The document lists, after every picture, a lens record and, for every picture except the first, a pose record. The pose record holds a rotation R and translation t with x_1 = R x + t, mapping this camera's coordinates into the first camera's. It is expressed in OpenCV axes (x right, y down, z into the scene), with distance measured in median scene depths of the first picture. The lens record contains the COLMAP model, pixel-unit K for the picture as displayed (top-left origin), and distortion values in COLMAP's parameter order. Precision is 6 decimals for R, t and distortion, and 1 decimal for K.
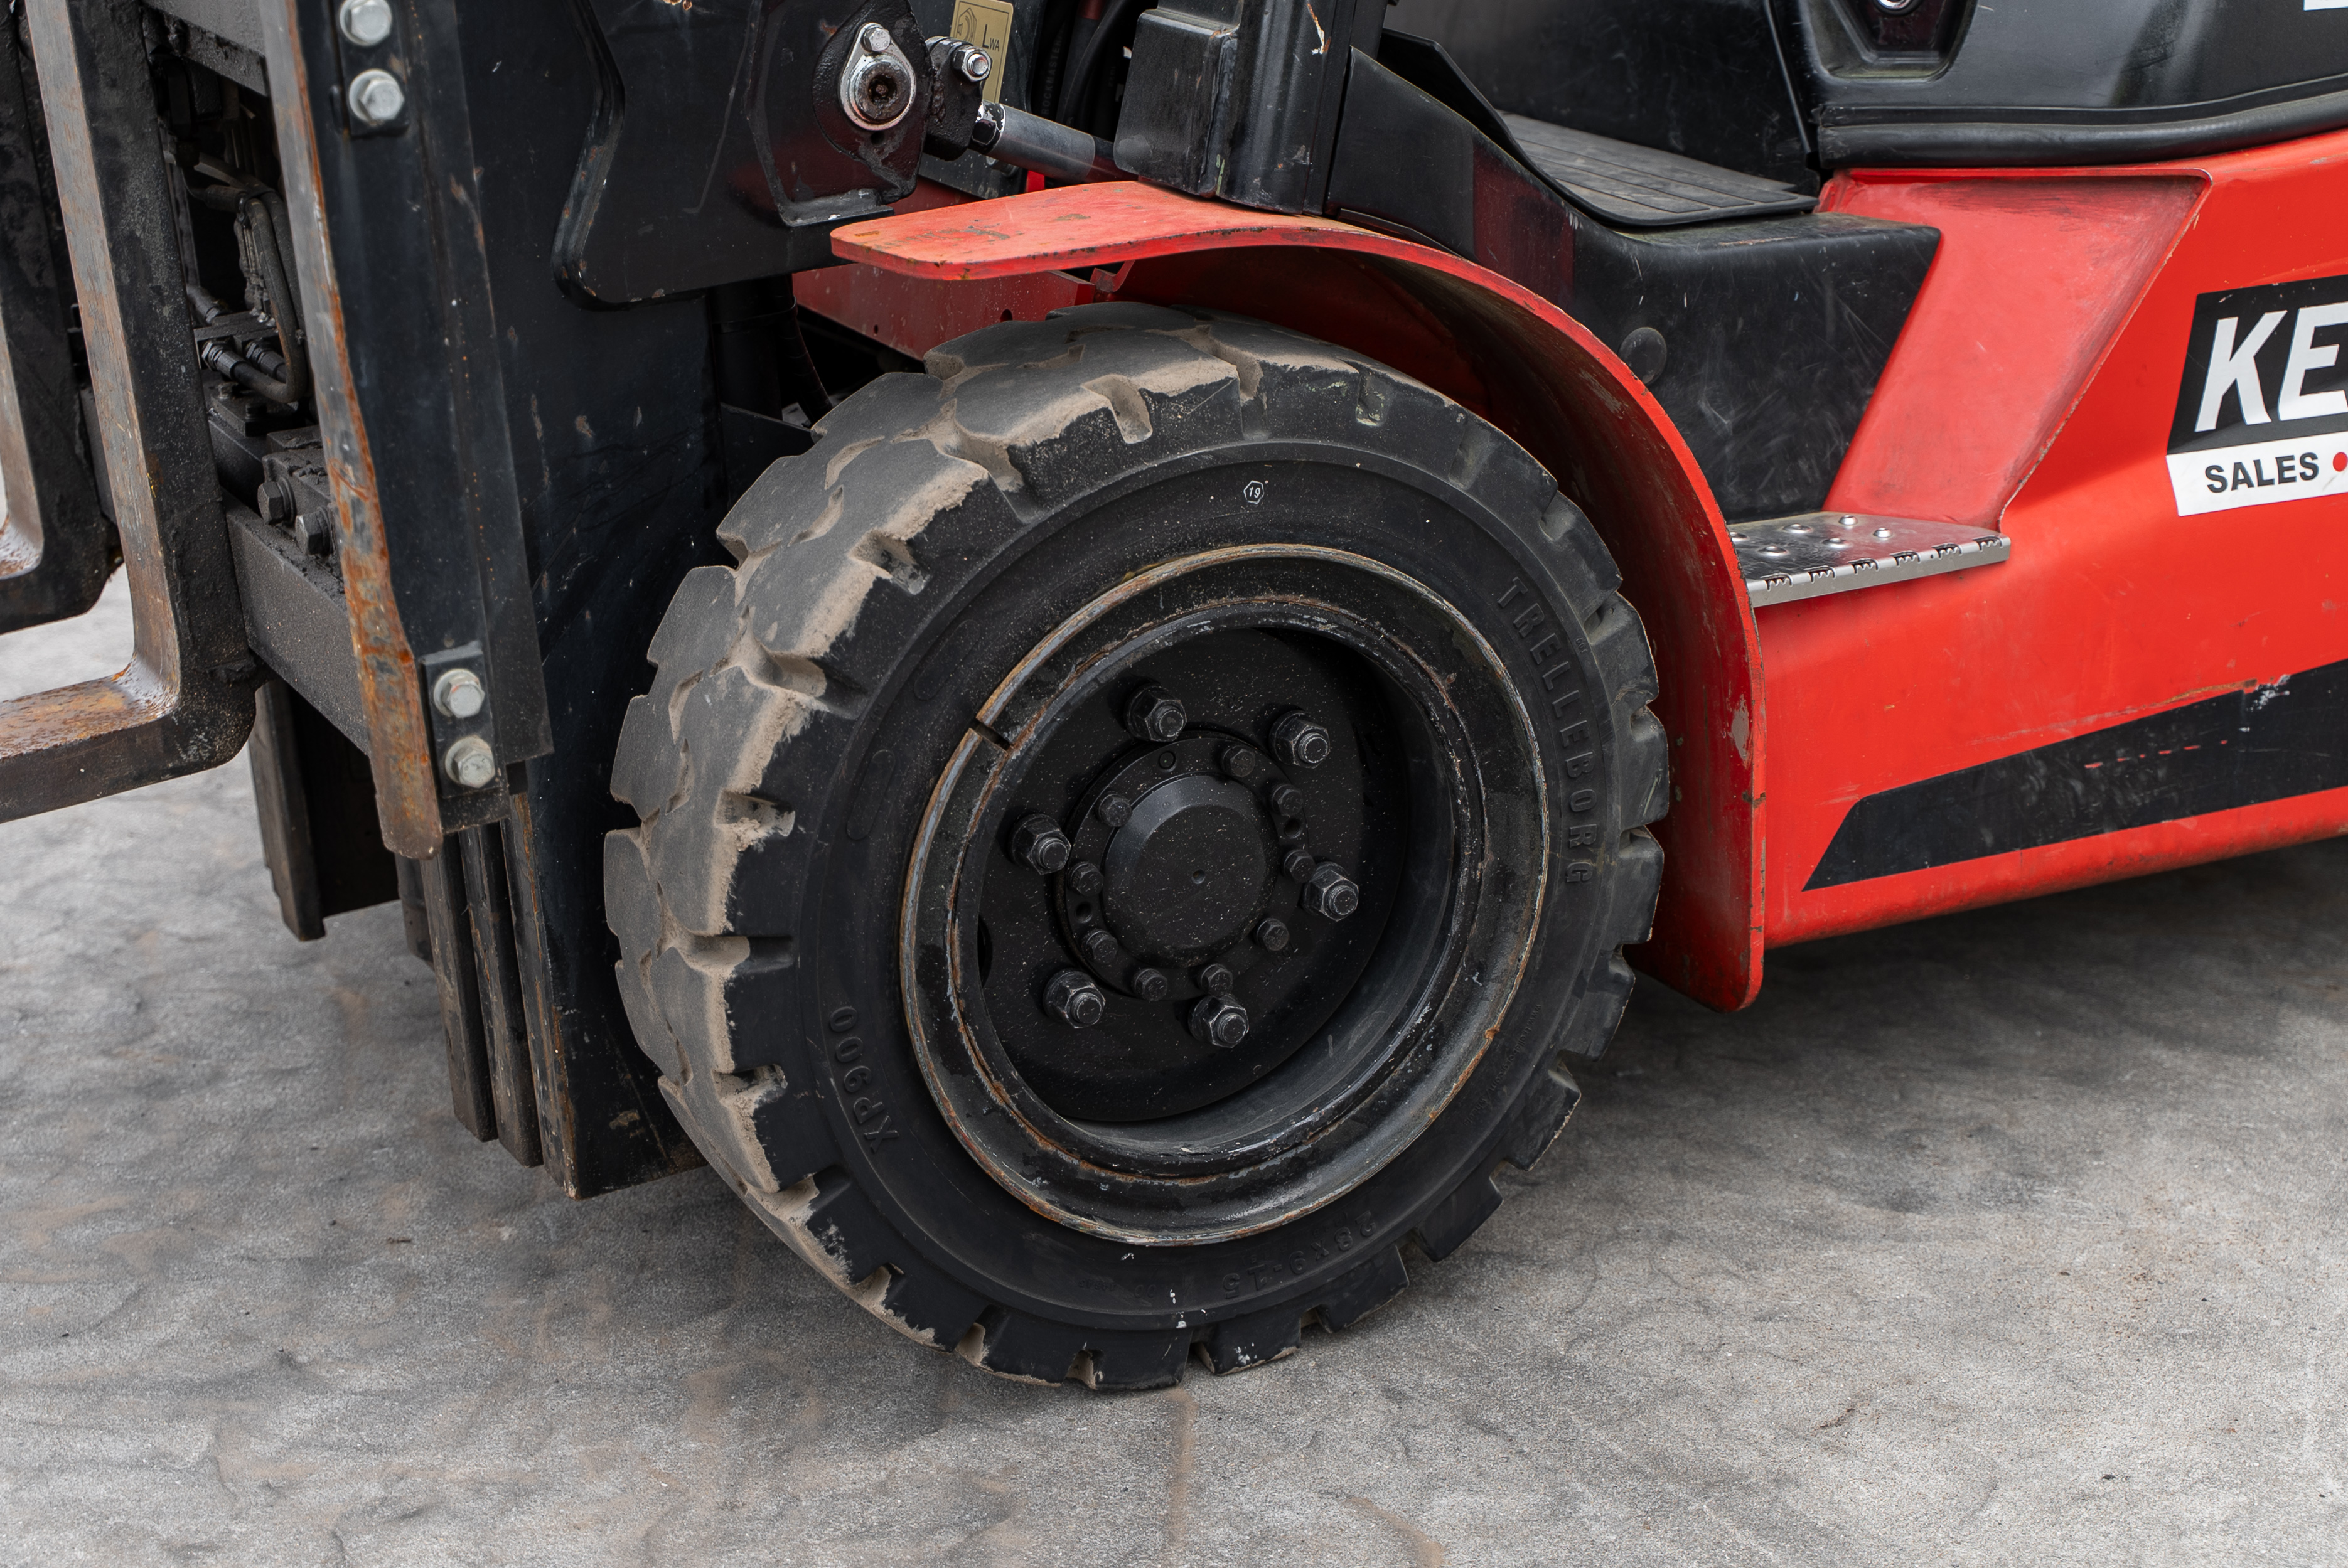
lens RADIAL K [[3967.8, 0, 1177.9], [0, 3967.8, 773.7], [0, 0, 1]] dist [0.006036, 0.000000]
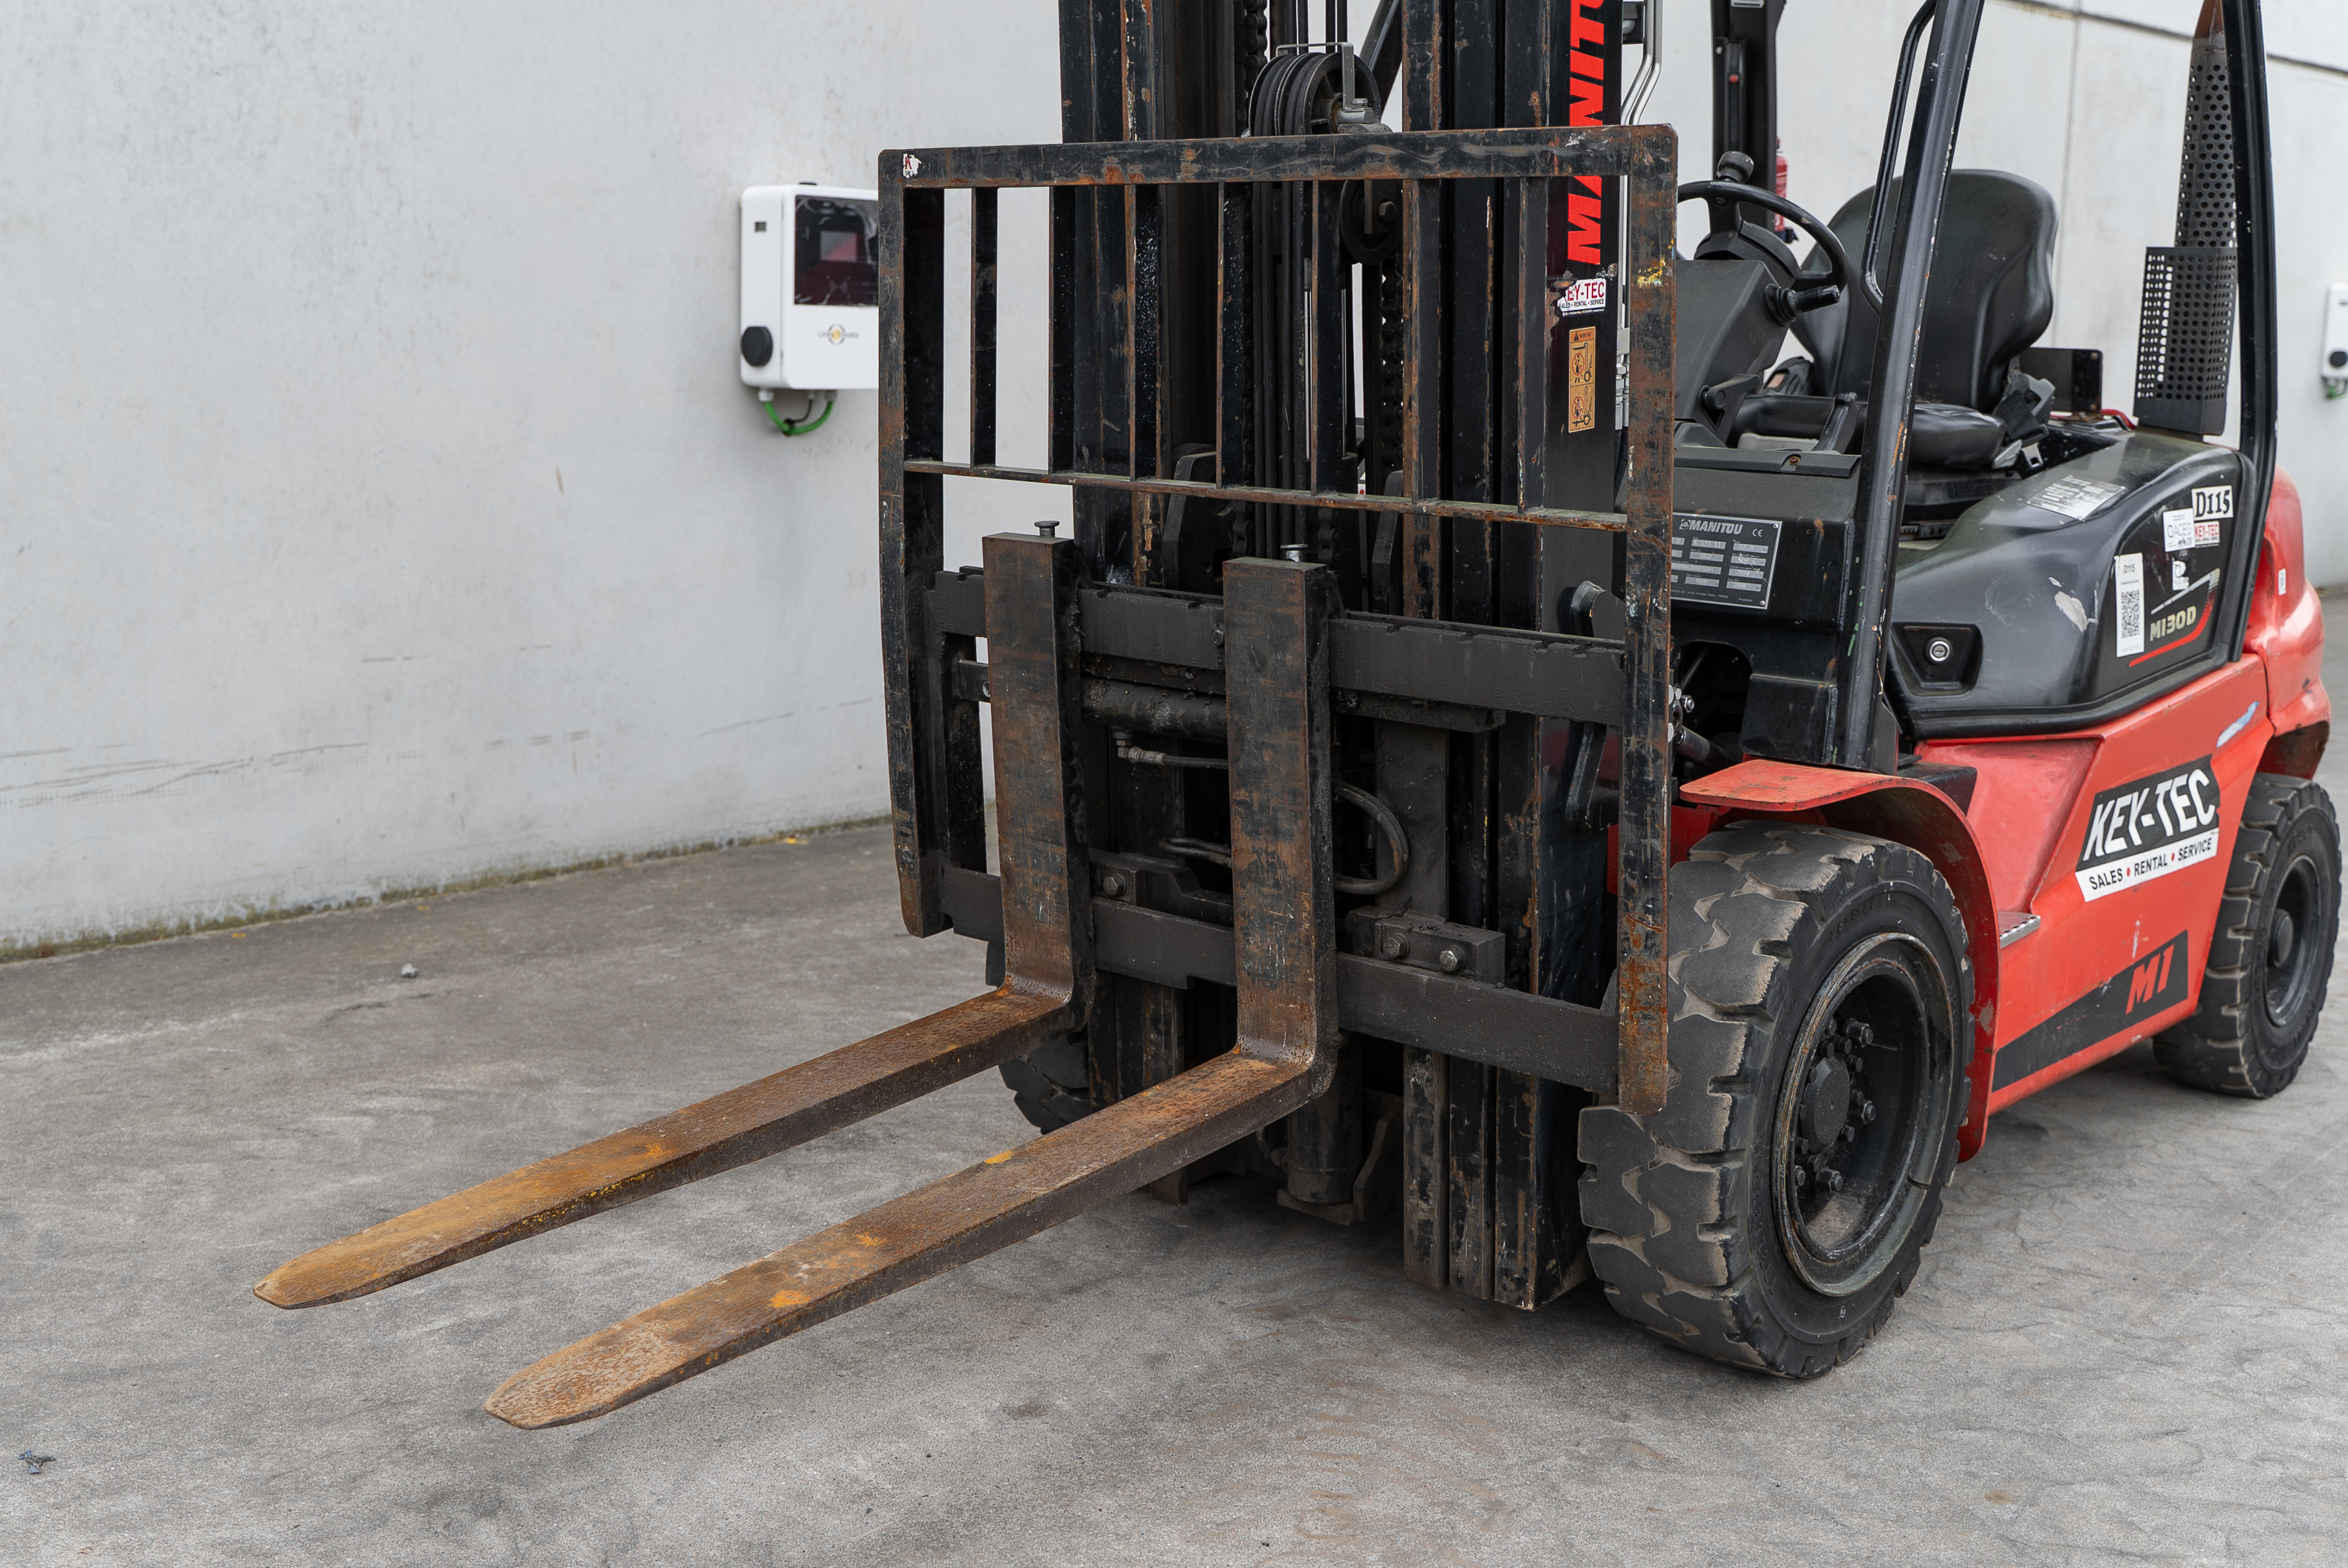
lens RADIAL K [[2668.9, 0, 1074.6], [0, 2668.9, 725.6], [0, 0, 1]] dist [0.008276, 0.000000]
pose [[0.940982, -0.034908, 0.336651, -0.711490], [0.087349, 0.986018, -0.141908, -0.004928], [-0.326990, 0.162939, 0.930875, -0.126350]]
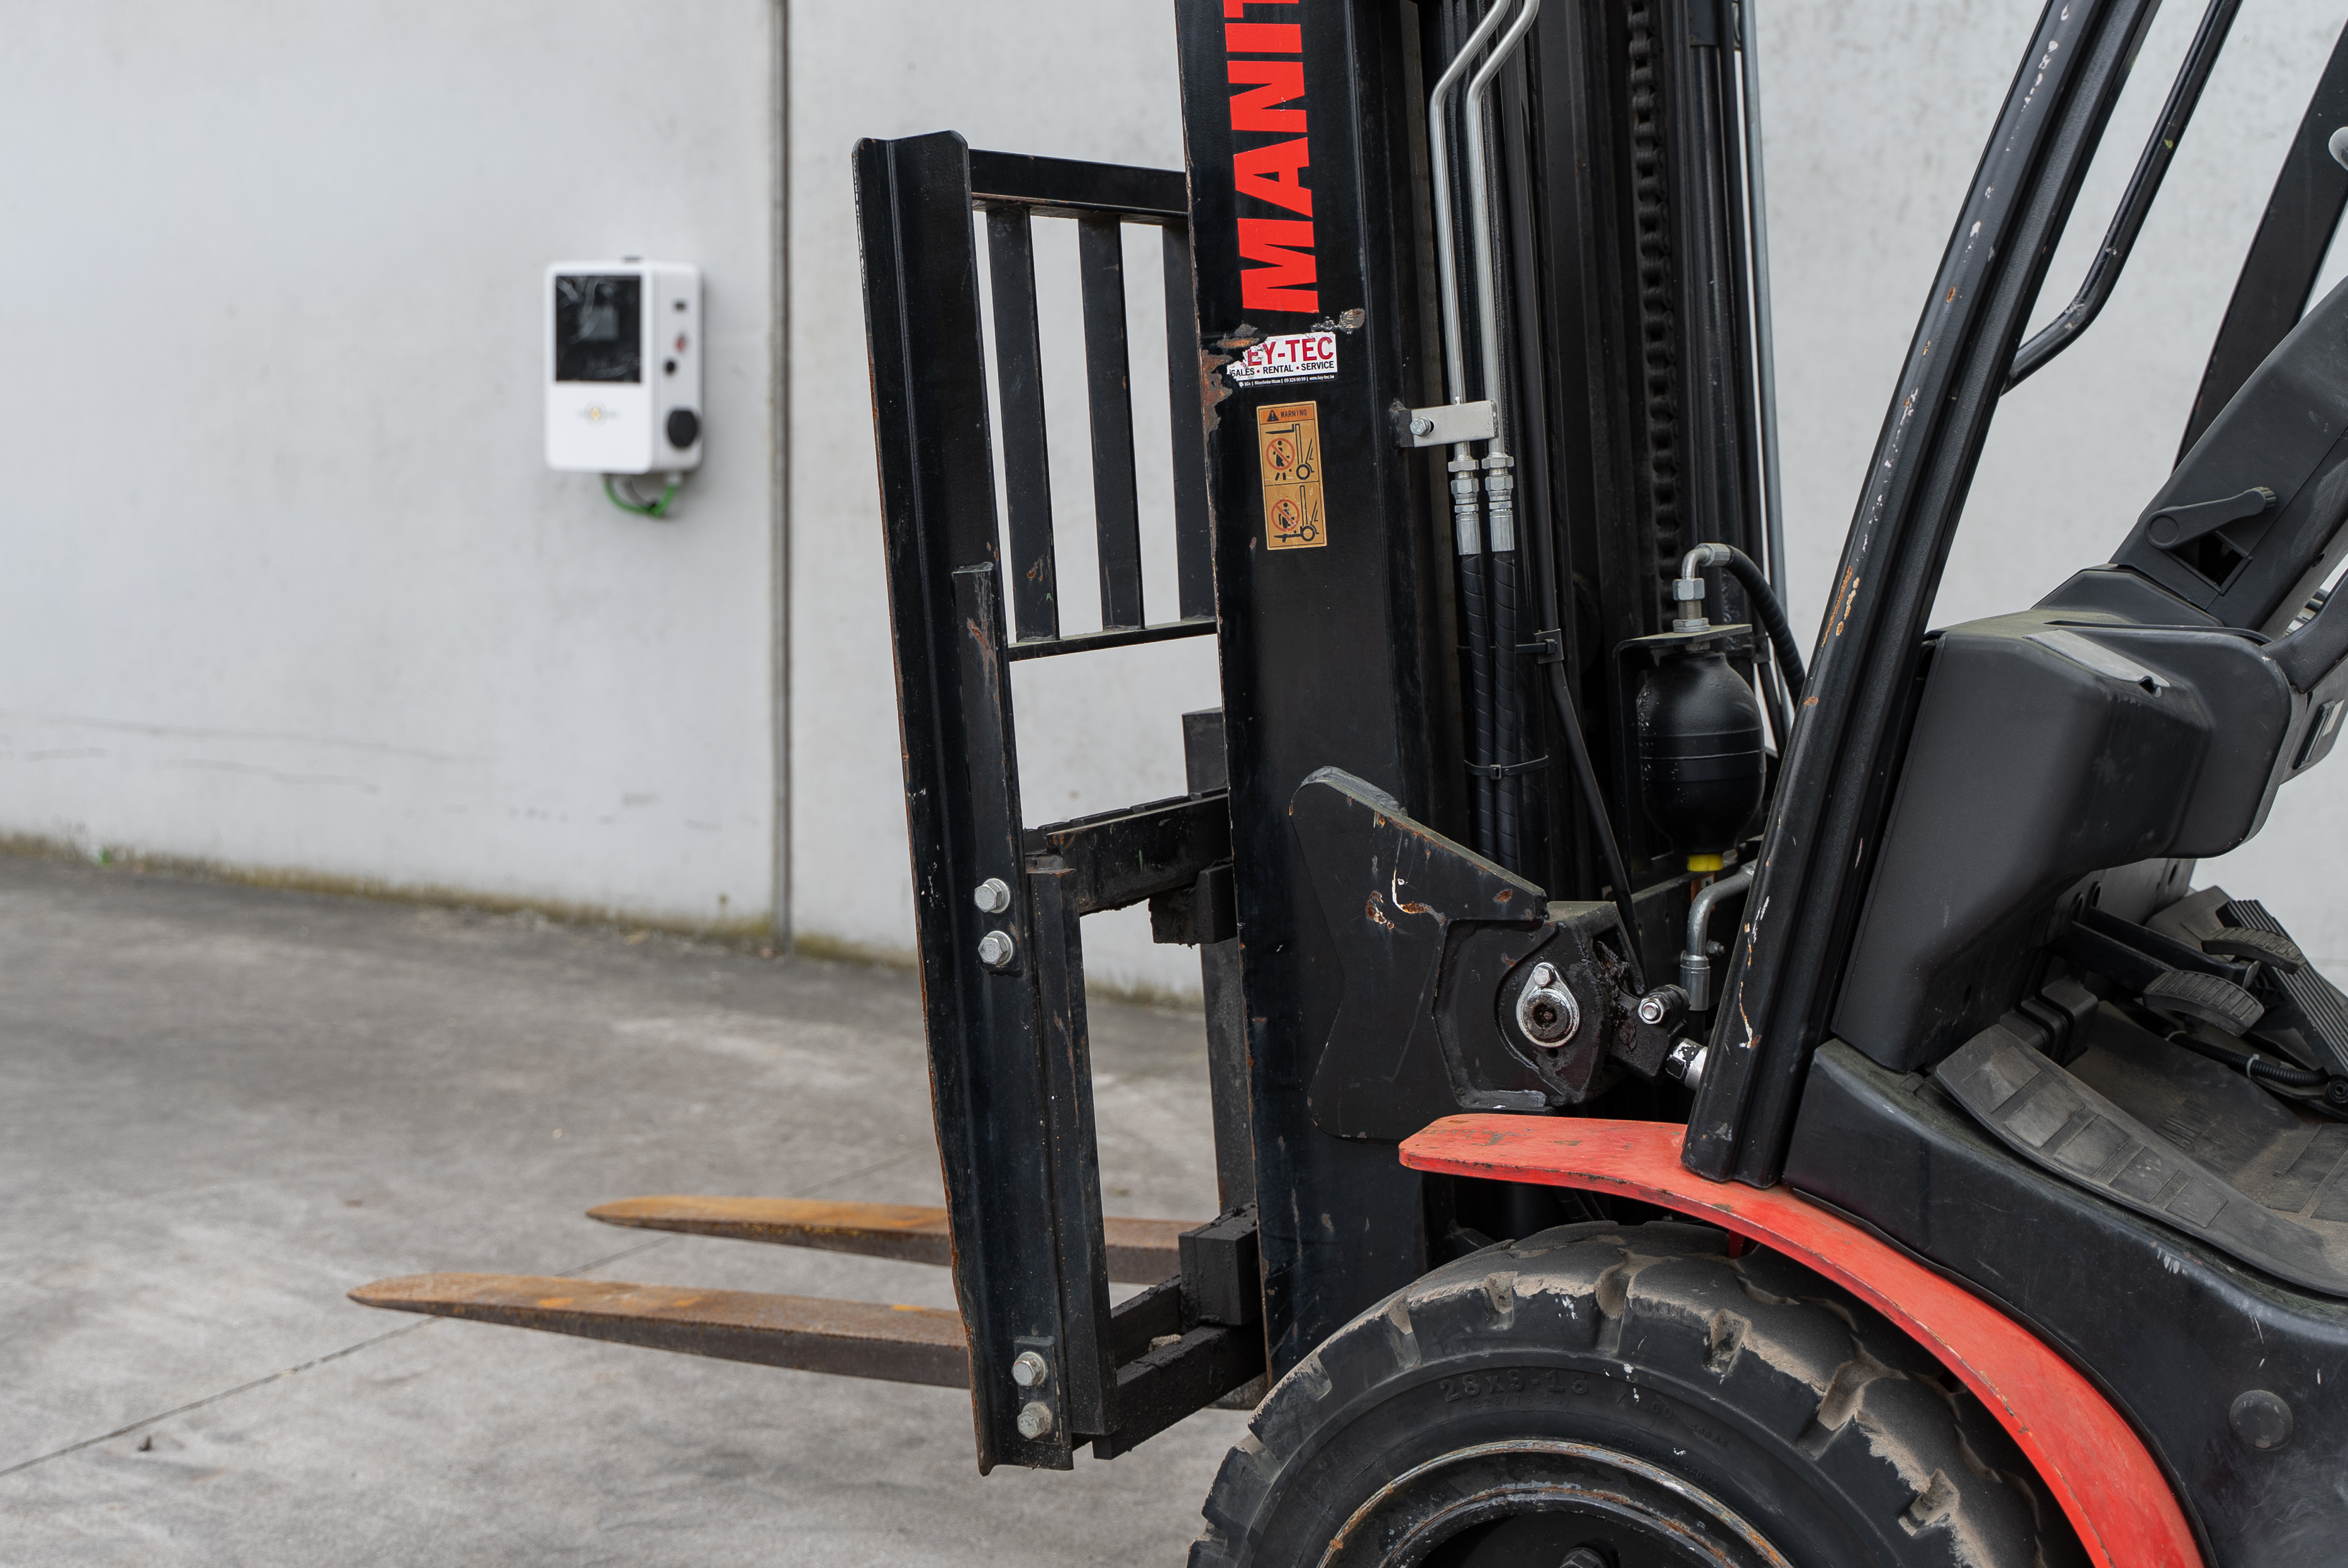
lens RADIAL K [[3112.9, 0, 1029.4], [0, 3112.9, 739.5], [0, 0, 1]] dist [-0.019615, 0.000000]
pose [[0.493814, 0.092918, -0.864589, 0.604660], [-0.268227, 0.962067, -0.049805, -0.144444], [0.827165, 0.256500, 0.500005, 0.311125]]
